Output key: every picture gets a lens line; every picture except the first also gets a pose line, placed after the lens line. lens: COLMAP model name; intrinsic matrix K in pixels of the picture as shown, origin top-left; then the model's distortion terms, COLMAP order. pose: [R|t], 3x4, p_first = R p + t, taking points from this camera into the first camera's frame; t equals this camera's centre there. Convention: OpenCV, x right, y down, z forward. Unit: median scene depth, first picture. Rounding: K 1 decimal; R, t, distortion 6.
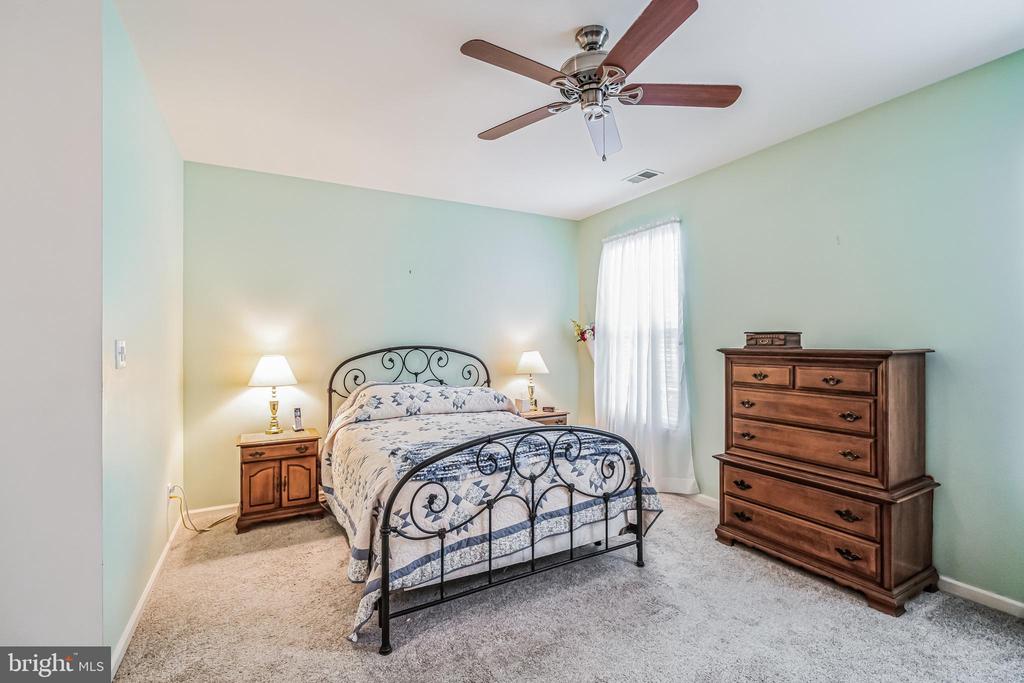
lens RADIAL K [[451.3, 0, 512.0], [0, 451.3, 341.5], [0, 0, 1]] dist [-0.011472, 0.000119]
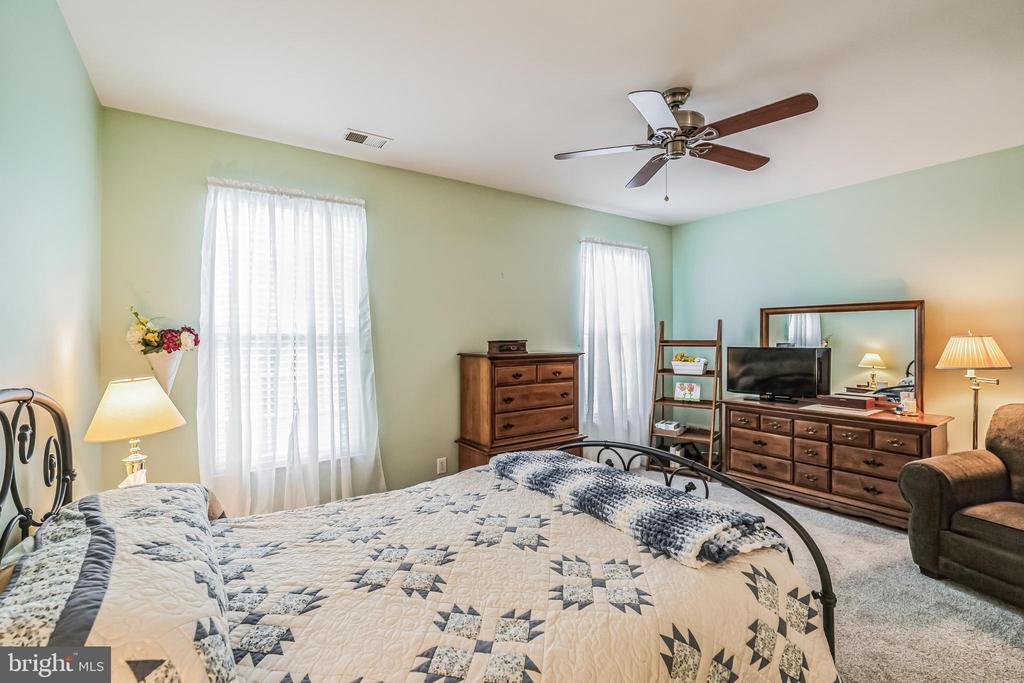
lens RADIAL K [[451.3, 0, 512.0], [0, 451.3, 341.5], [0, 0, 1]] dist [-0.011472, 0.000119]
pose [[-0.082452, 0.003458, 0.996589, -0.651777], [0.006361, 0.999975, -0.002943, -0.013560], [-0.996575, 0.006097, -0.082472, 1.045815]]
